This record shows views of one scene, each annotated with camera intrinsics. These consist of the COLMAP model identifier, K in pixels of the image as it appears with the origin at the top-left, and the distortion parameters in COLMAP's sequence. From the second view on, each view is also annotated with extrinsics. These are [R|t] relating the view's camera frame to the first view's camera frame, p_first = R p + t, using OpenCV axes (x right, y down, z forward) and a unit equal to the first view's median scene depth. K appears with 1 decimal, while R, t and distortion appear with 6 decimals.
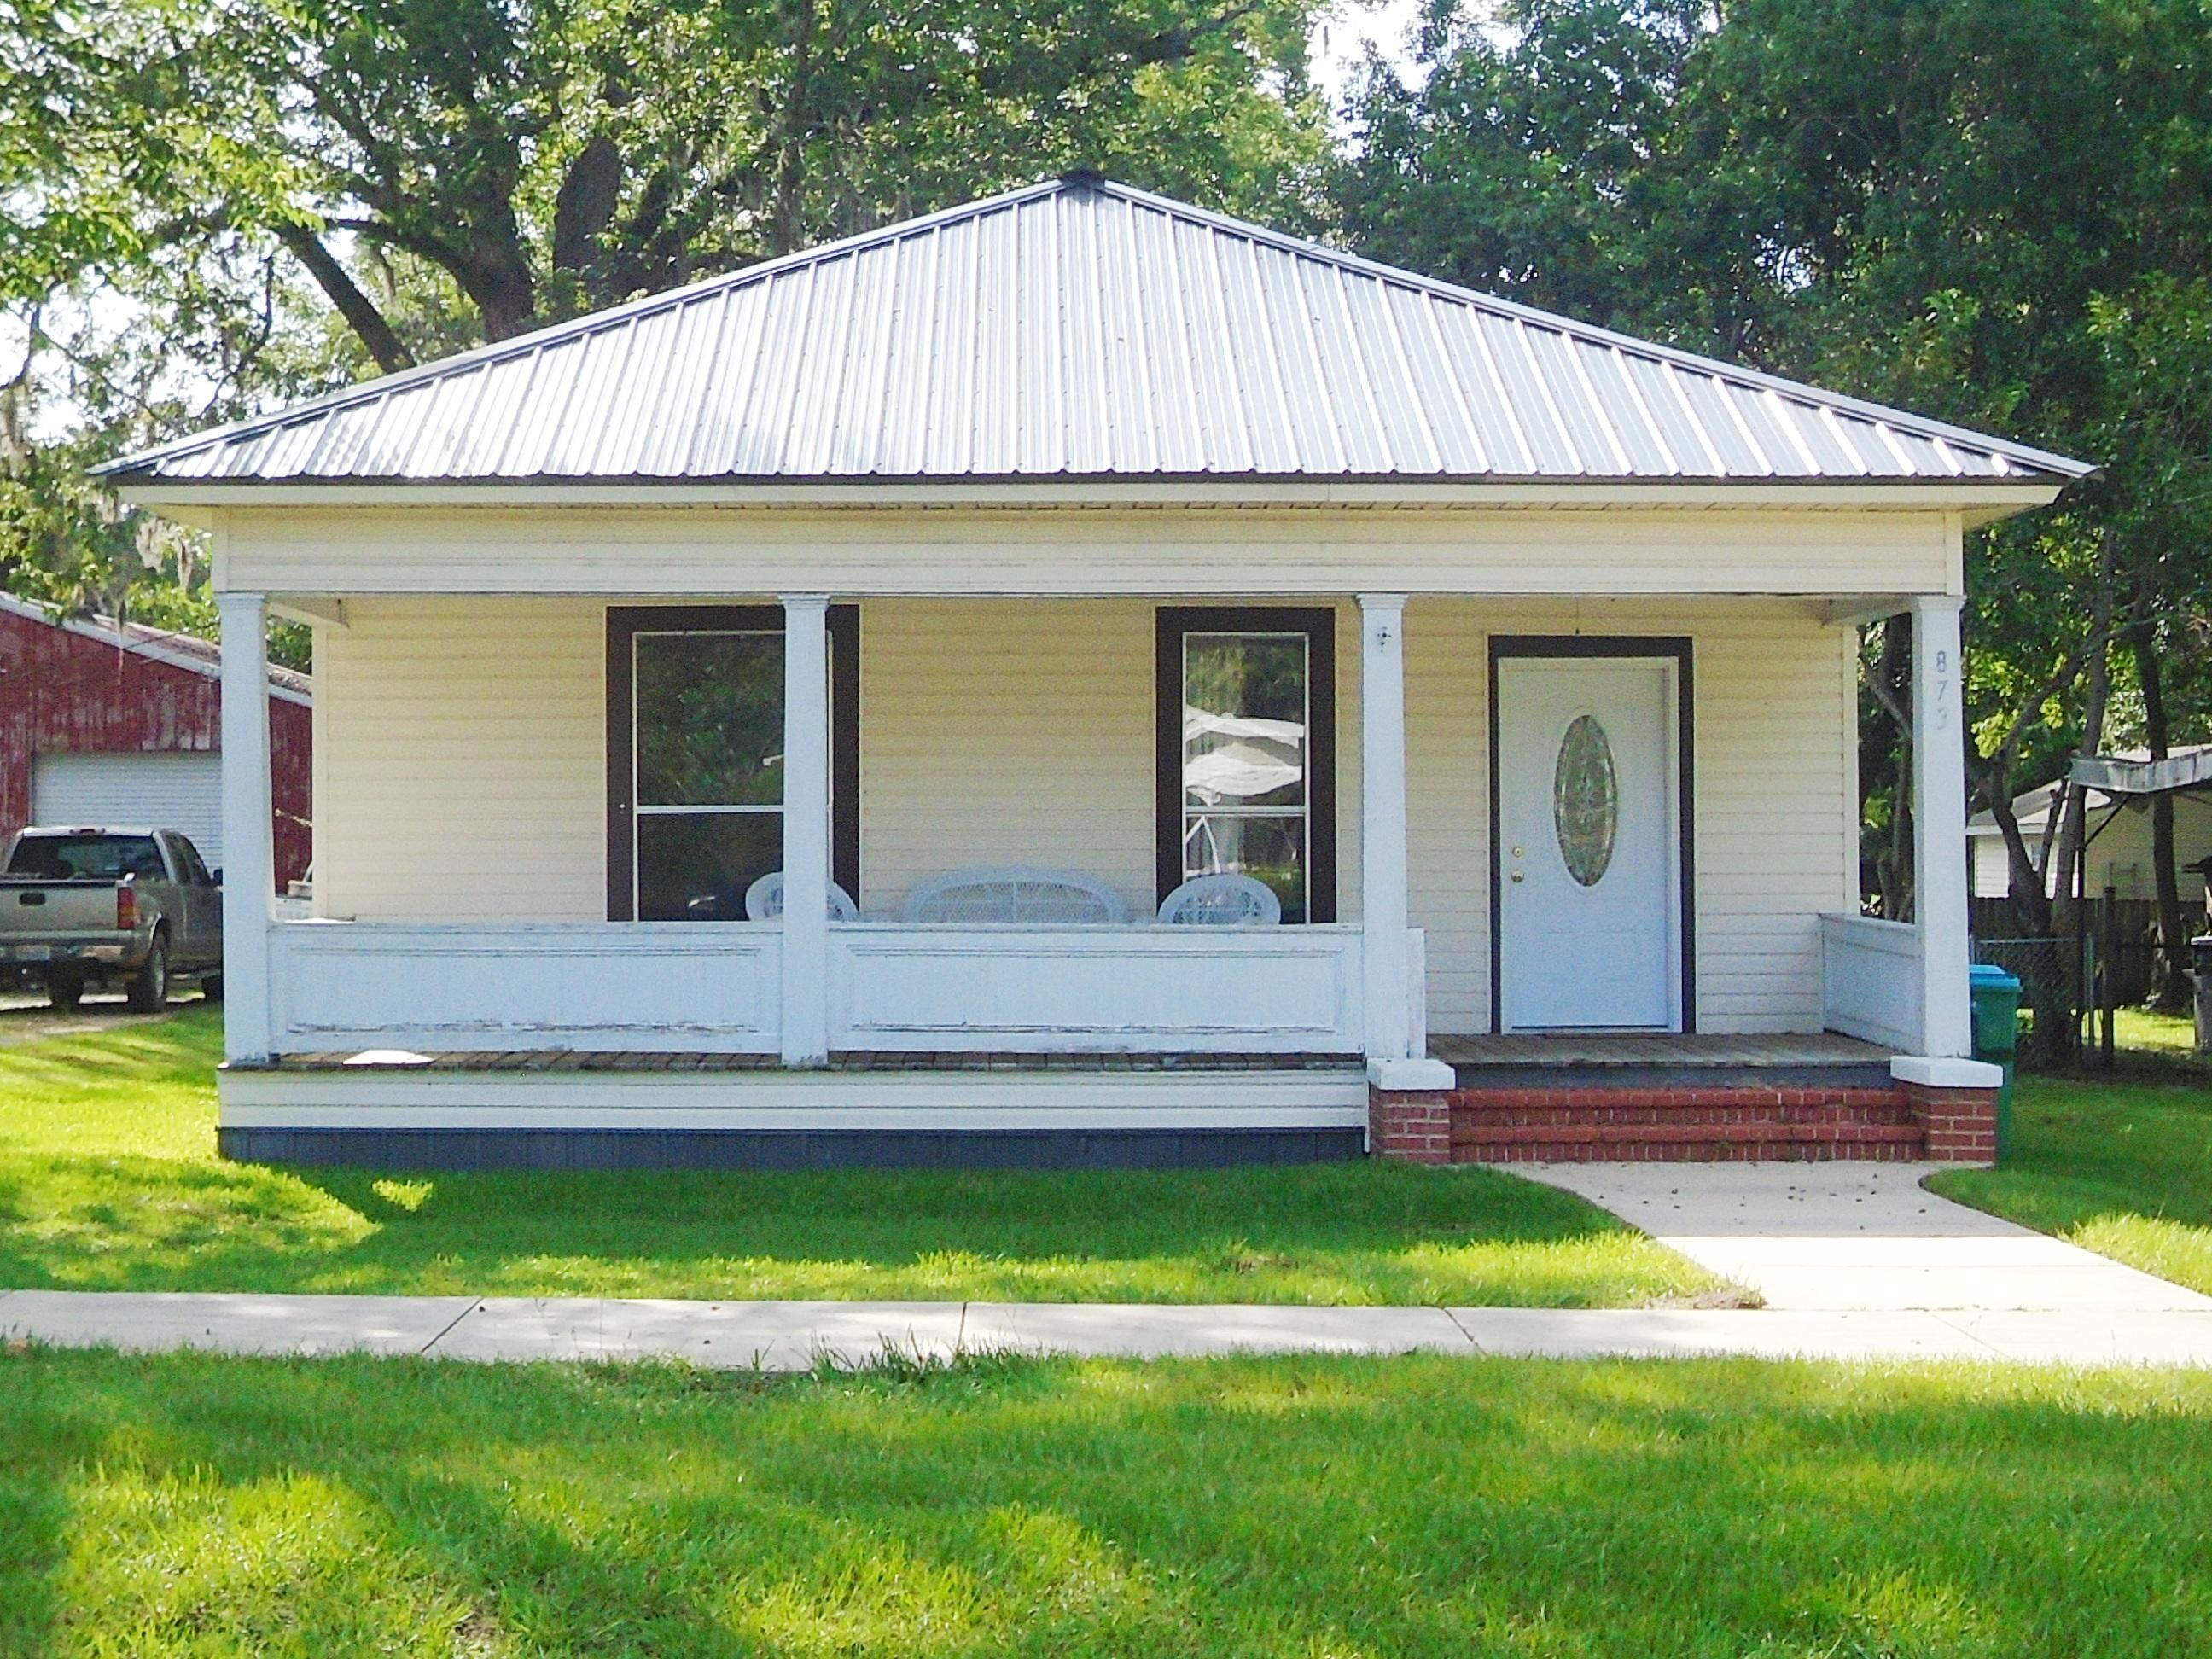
lens RADIAL K [[3732.1, 0, 1106.0], [0, 3732.1, 829.5], [0, 0, 1]] dist [-0.009729, -0.003417]
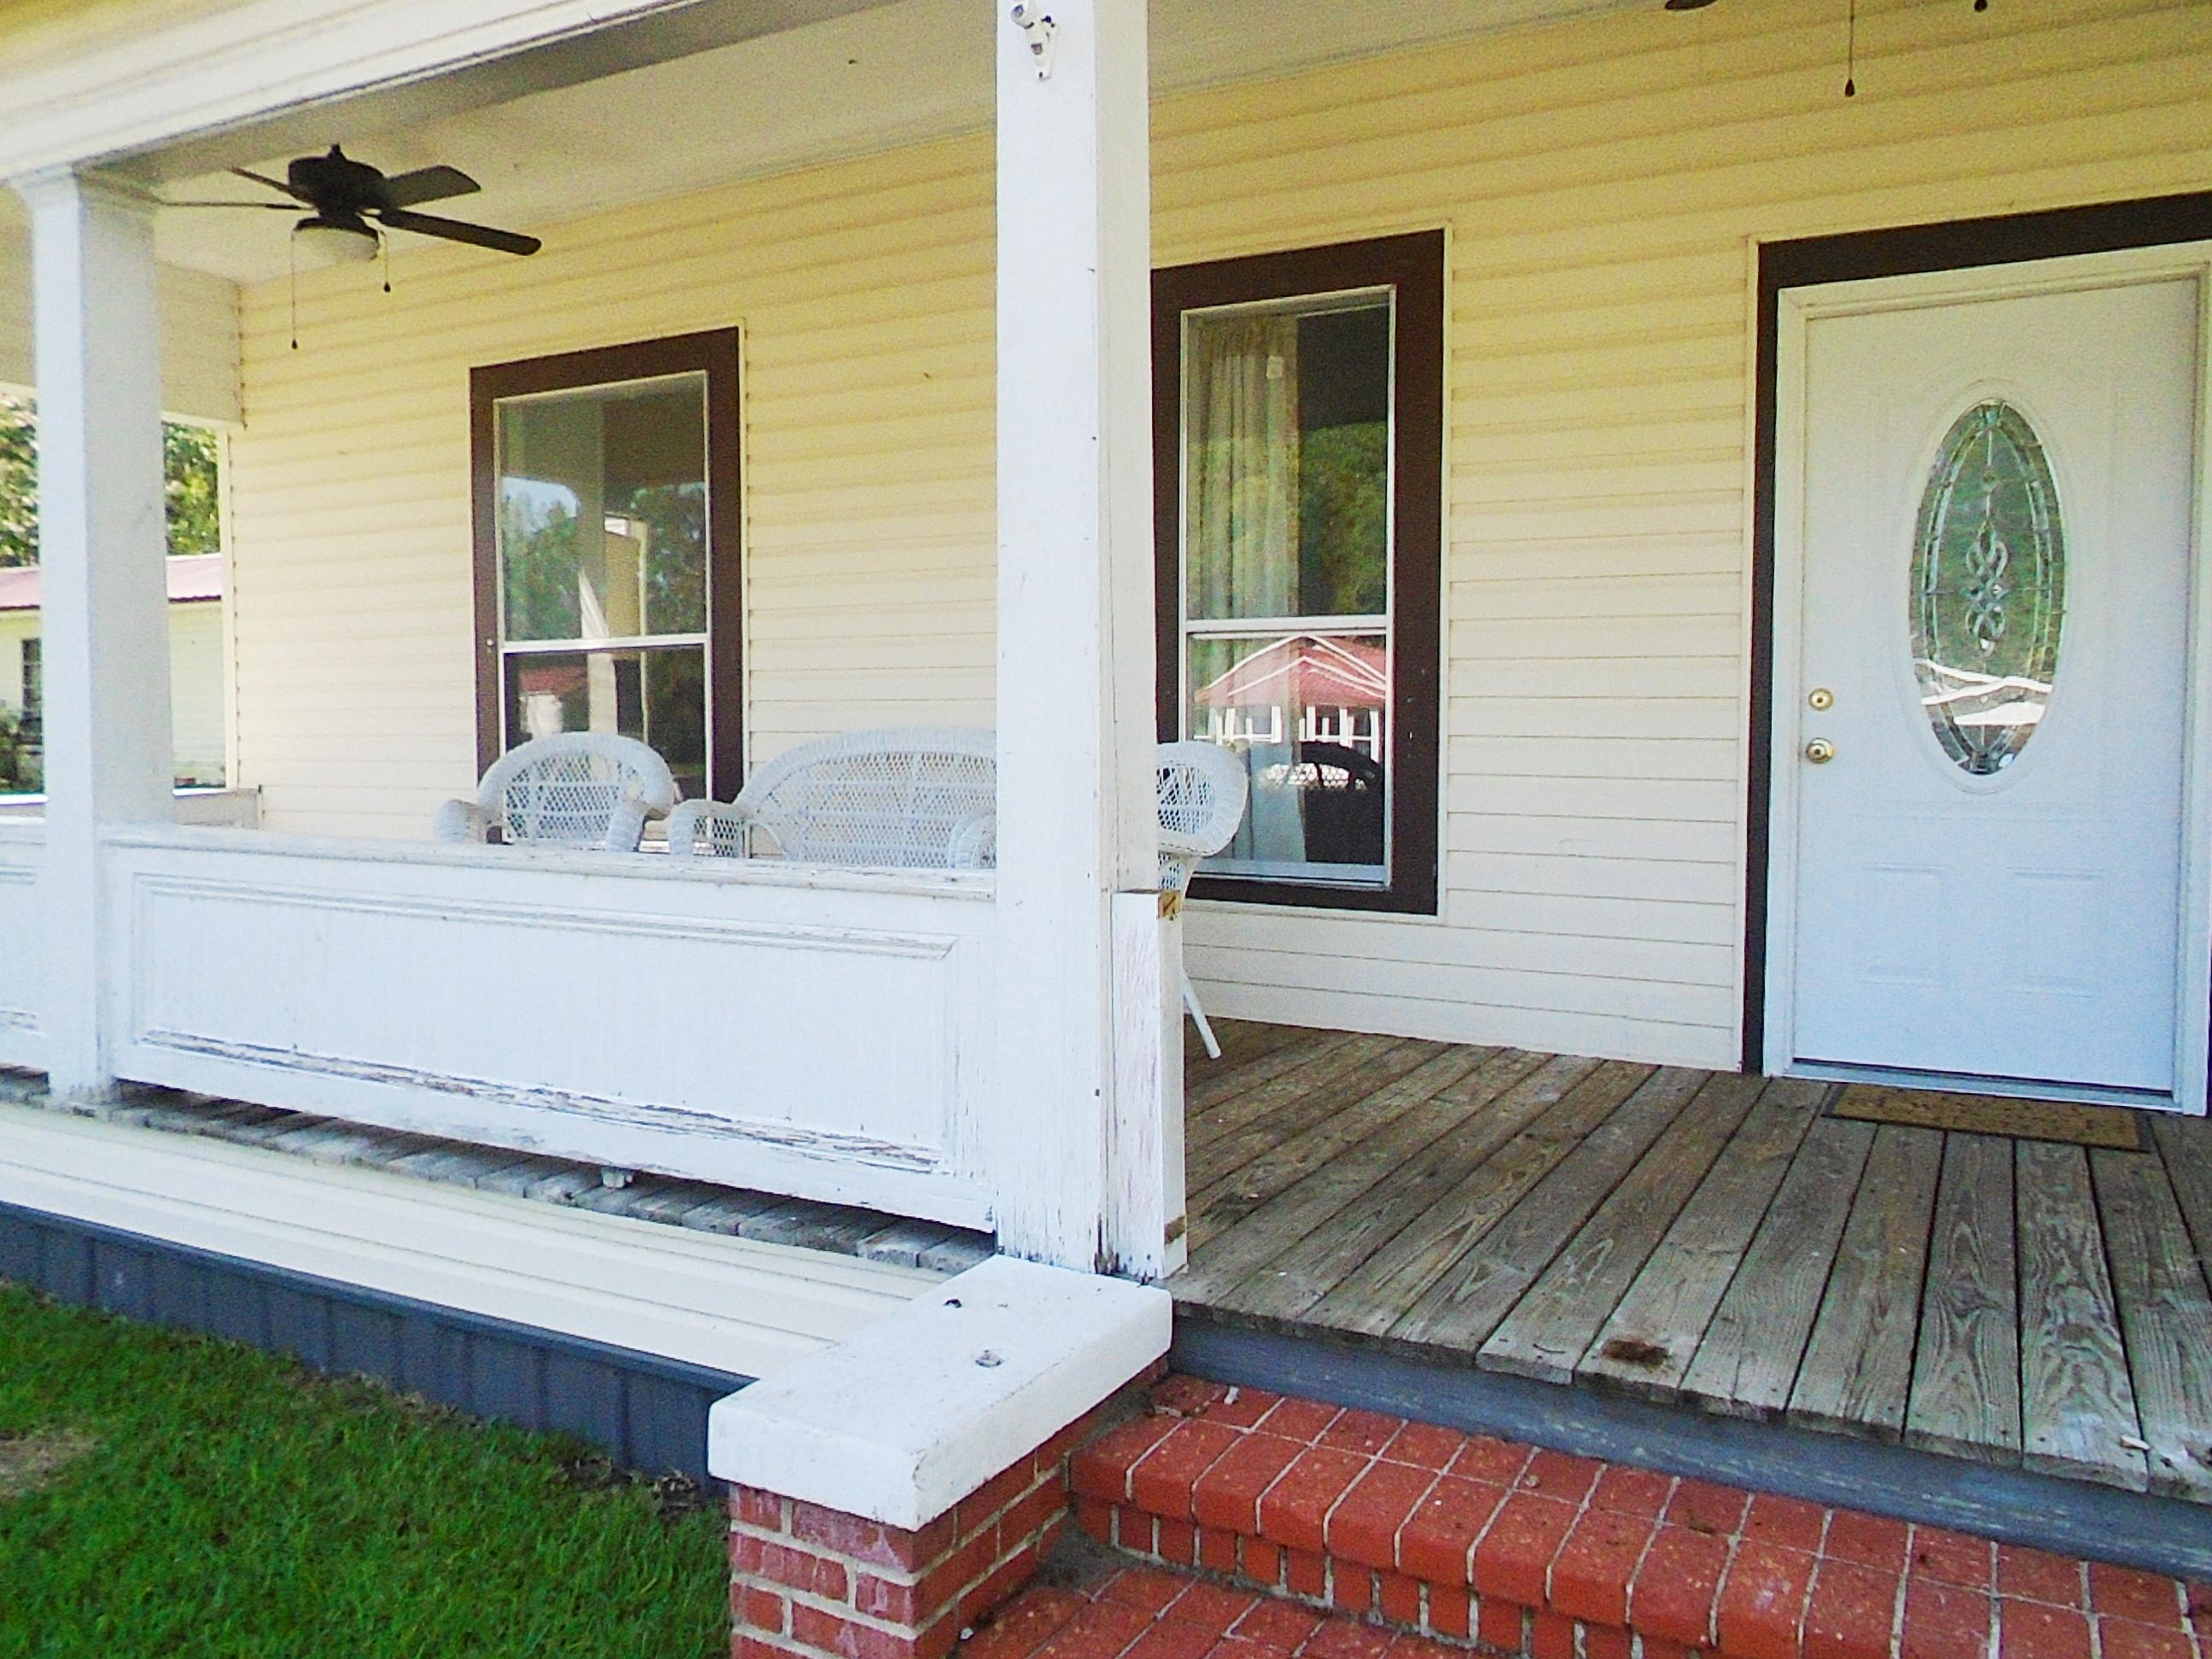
lens RADIAL K [[1690.1, 0, 1106.0], [0, 1690.1, 829.5], [0, 0, 1]] dist [-0.005046, -0.000627]
pose [[0.868003, 0.033224, -0.495447, 0.157529], [-0.002530, 0.998042, 0.062495, 0.010626], [0.496553, -0.052993, 0.866387, 0.866125]]
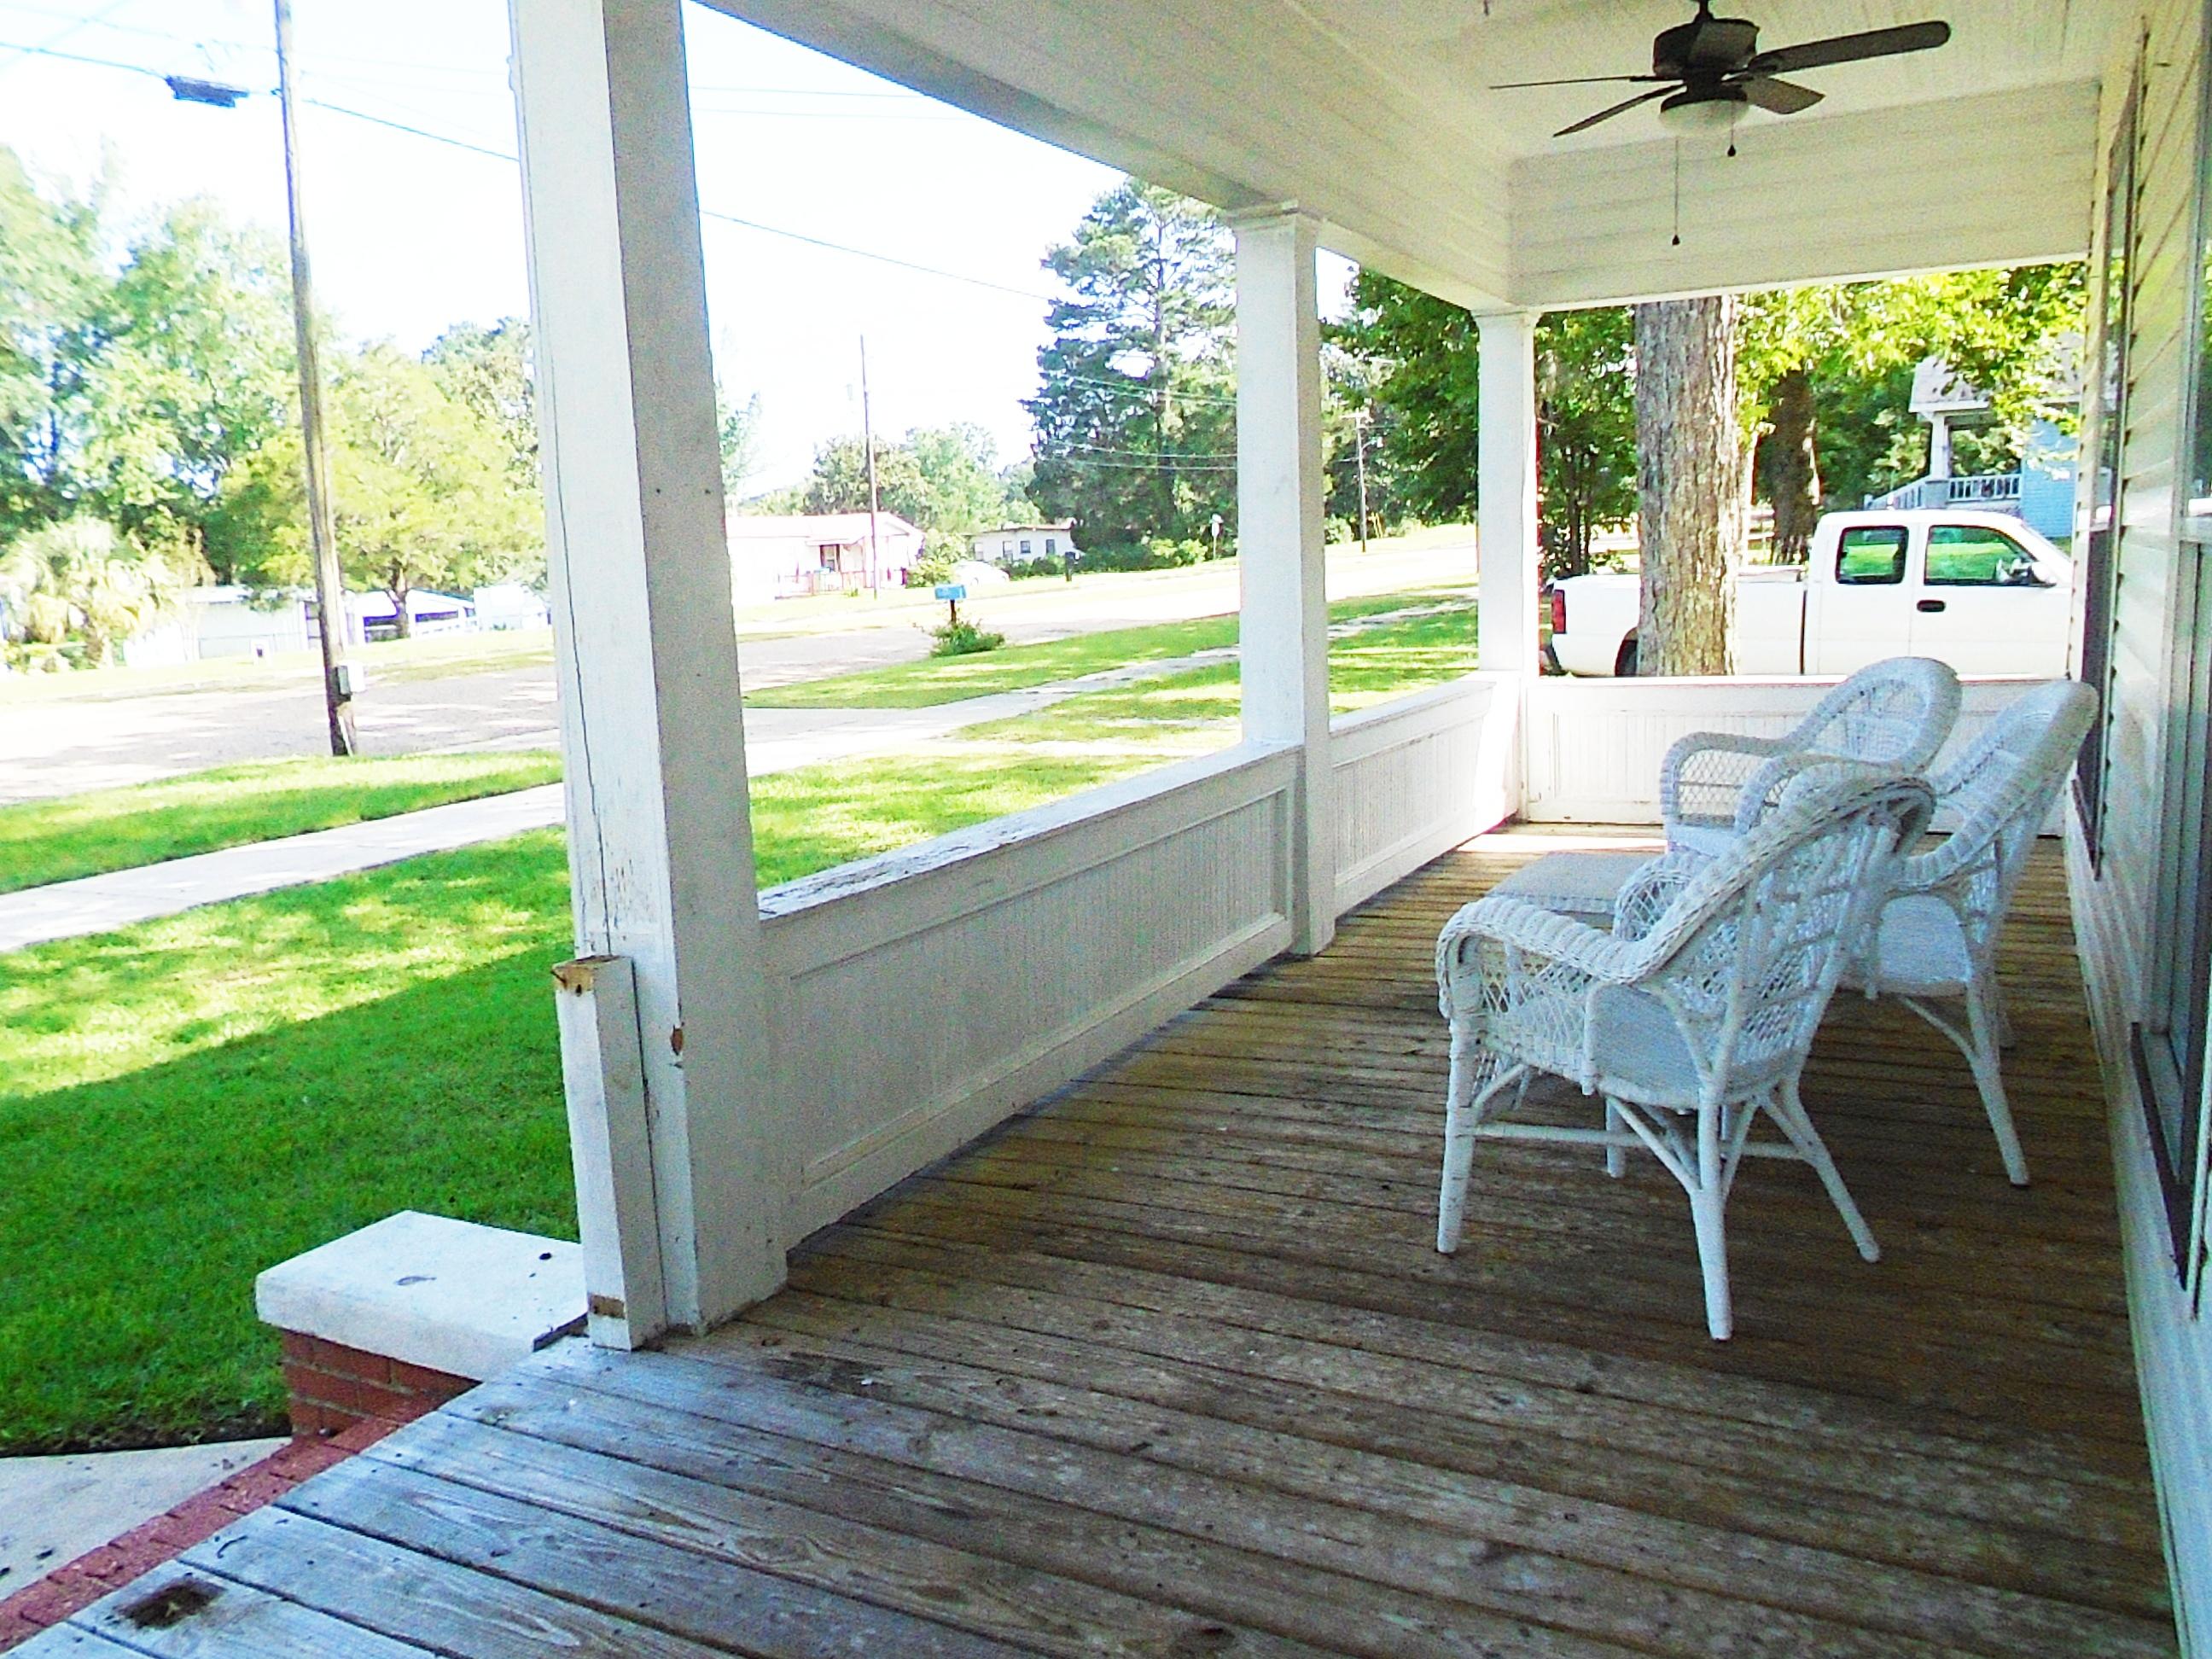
lens RADIAL K [[1690.1, 0, 1106.0], [0, 1690.1, 829.5], [0, 0, 1]] dist [-0.005046, -0.000627]
pose [[-0.486440, 0.155954, -0.859683, 0.197217], [0.046480, 0.987167, 0.152781, -0.010433], [0.872477, 0.034361, -0.487446, 1.184416]]
